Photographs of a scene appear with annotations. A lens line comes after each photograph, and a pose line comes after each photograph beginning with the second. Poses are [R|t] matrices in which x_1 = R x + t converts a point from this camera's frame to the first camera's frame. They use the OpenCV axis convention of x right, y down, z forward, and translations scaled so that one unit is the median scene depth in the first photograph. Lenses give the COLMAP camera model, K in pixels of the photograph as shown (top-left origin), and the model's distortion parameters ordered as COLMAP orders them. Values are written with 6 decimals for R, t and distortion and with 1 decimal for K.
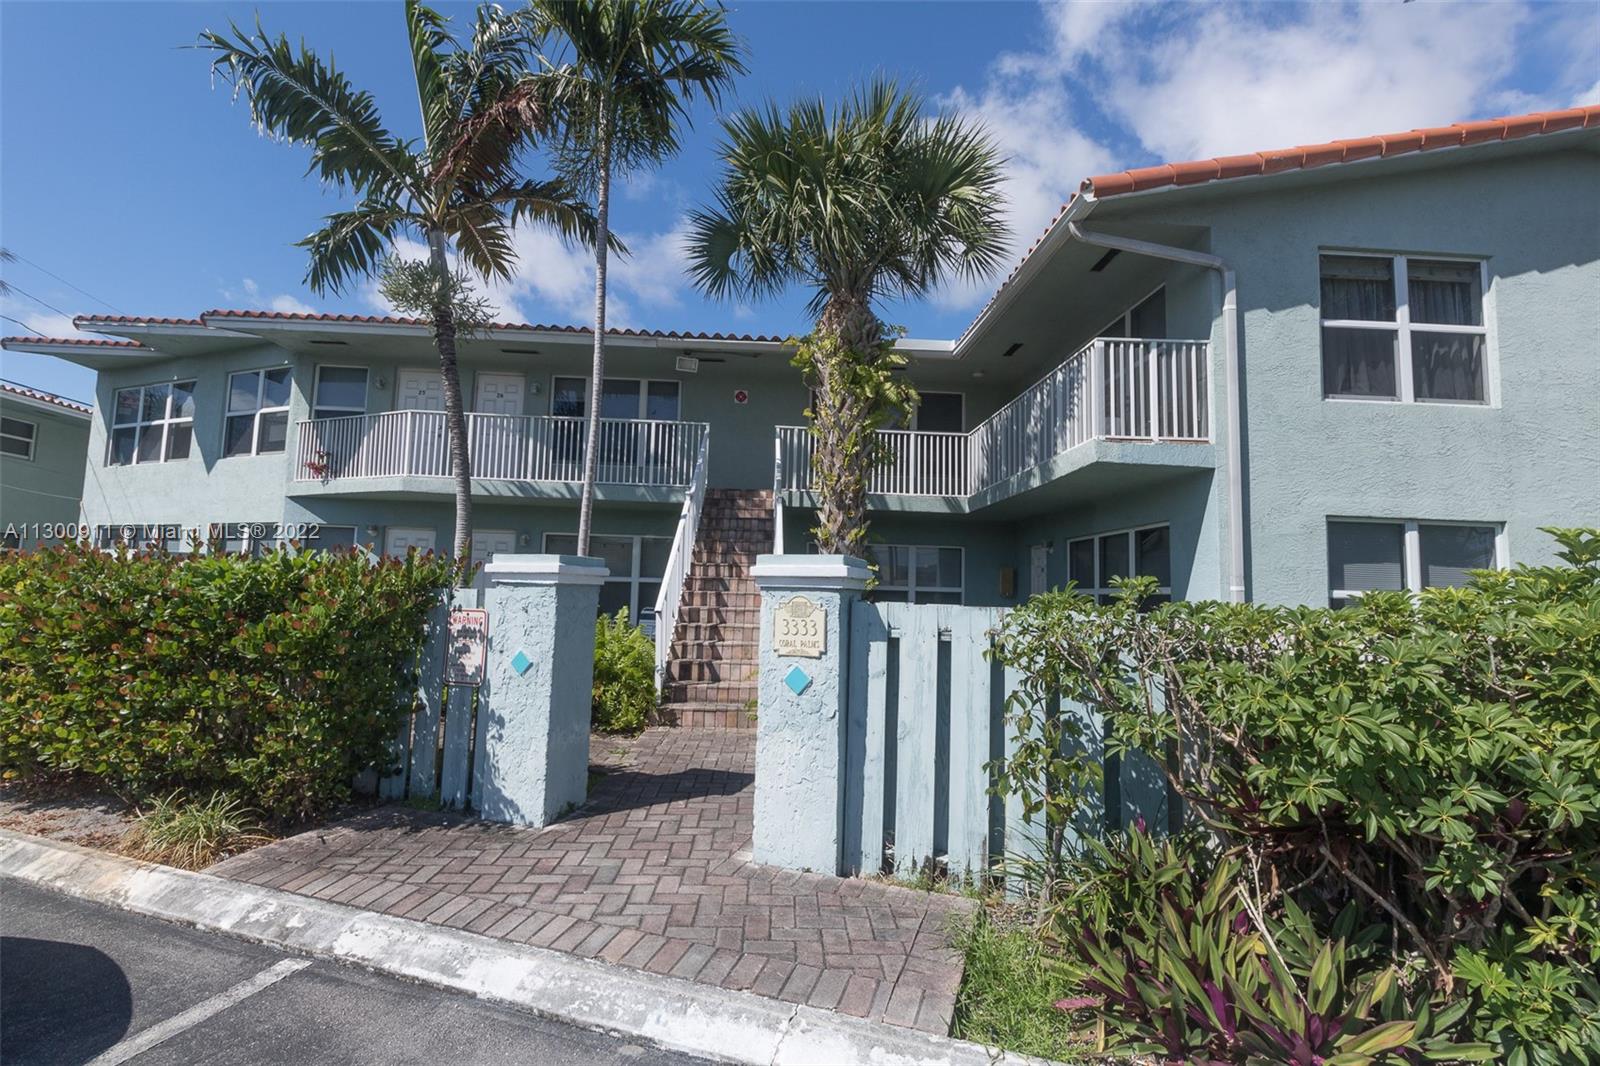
lens RADIAL K [[728.0, 0, 794.1], [0, 728.0, 529.5], [0, 0, 1]] dist [0.000377, 0.000219]
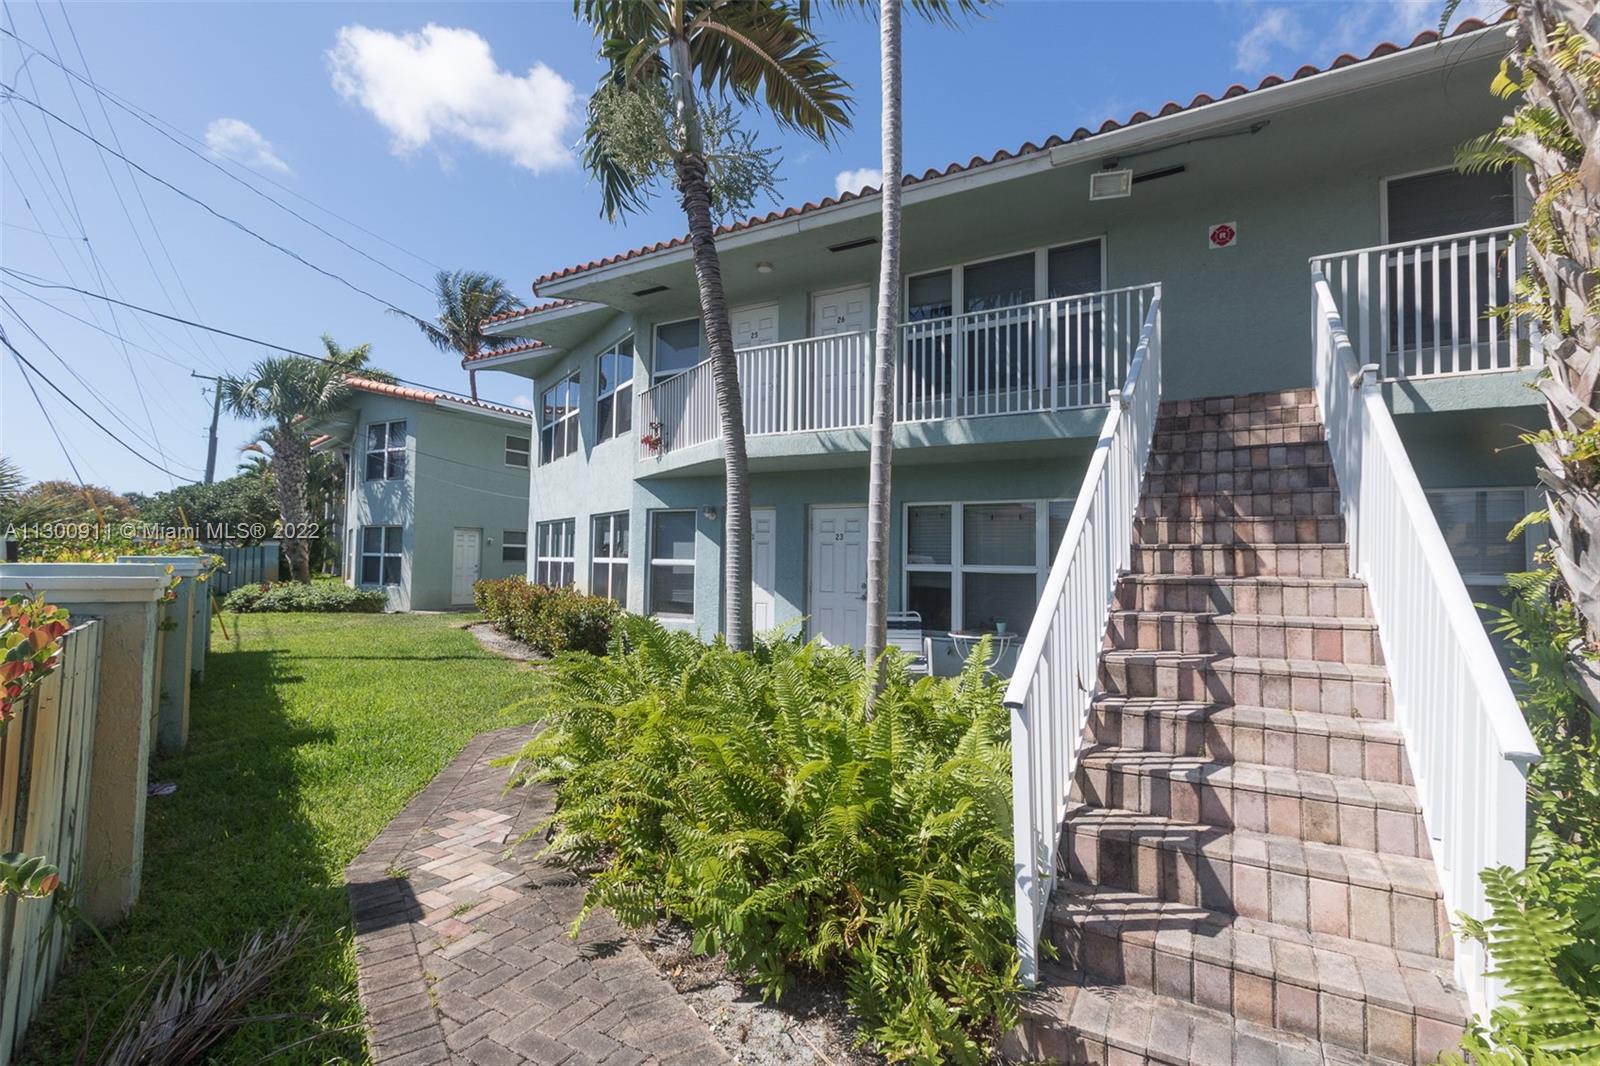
lens RADIAL K [[728.0, 0, 794.1], [0, 728.0, 529.5], [0, 0, 1]] dist [0.000377, 0.000219]
pose [[0.829251, -0.038585, -0.557543, -0.061216], [0.057670, 0.998196, 0.016694, 0.015933], [0.555893, -0.045997, 0.829980, 0.502195]]
